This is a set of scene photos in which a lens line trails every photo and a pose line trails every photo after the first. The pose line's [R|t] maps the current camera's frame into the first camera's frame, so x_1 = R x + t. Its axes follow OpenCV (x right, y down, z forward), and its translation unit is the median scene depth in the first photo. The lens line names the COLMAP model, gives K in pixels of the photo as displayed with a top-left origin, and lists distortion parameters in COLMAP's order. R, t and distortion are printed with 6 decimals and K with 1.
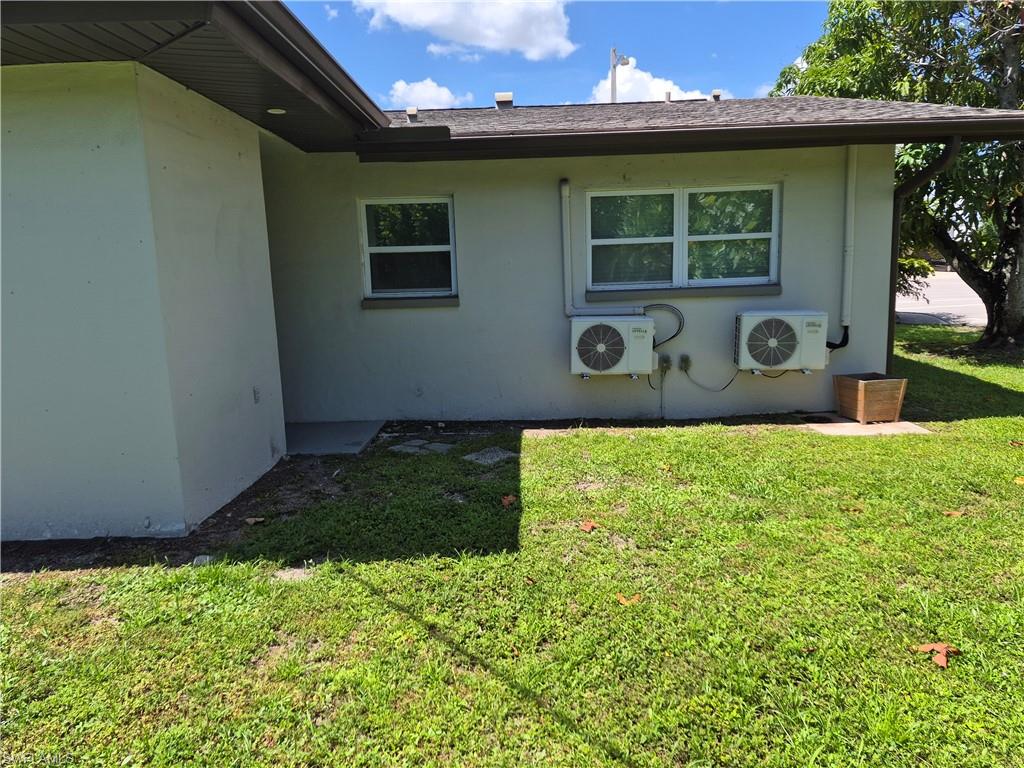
lens RADIAL K [[722.9, 0, 512.0], [0, 722.9, 384.0], [0, 0, 1]] dist [0.000534, -0.002712]
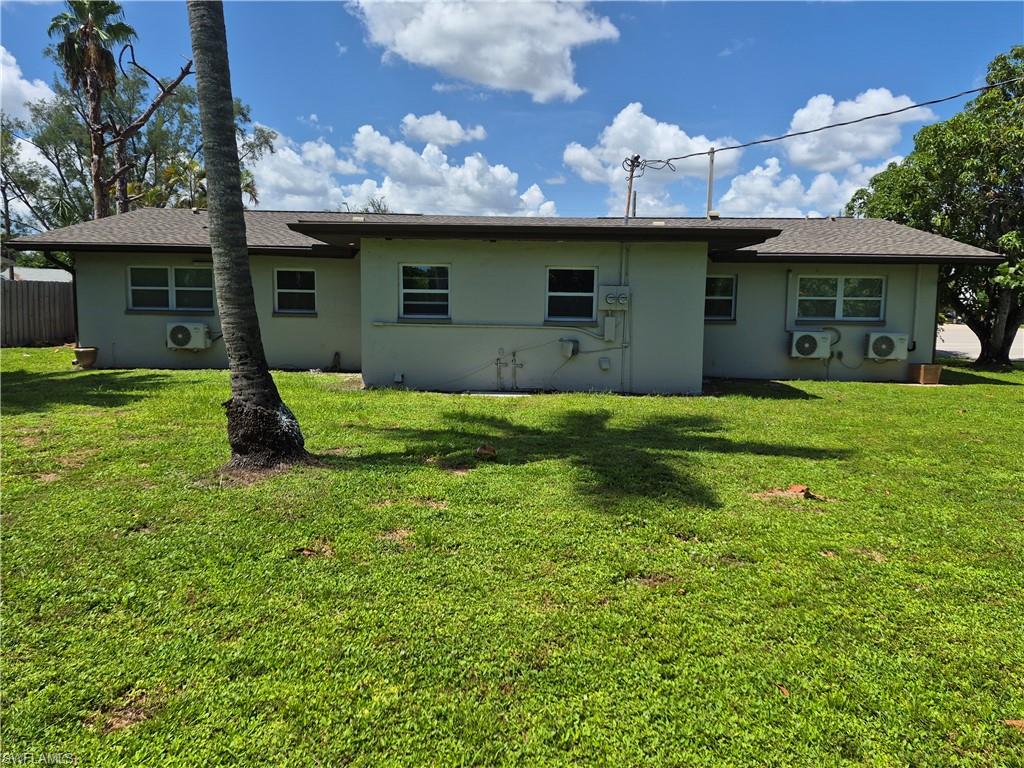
lens RADIAL K [[722.9, 0, 512.0], [0, 722.9, 384.0], [0, 0, 1]] dist [0.000534, -0.002712]
pose [[0.998906, 0.046701, -0.002476, -0.750597], [-0.046766, 0.997794, -0.047118, 0.209777], [0.000270, 0.047182, 0.998886, -1.192455]]
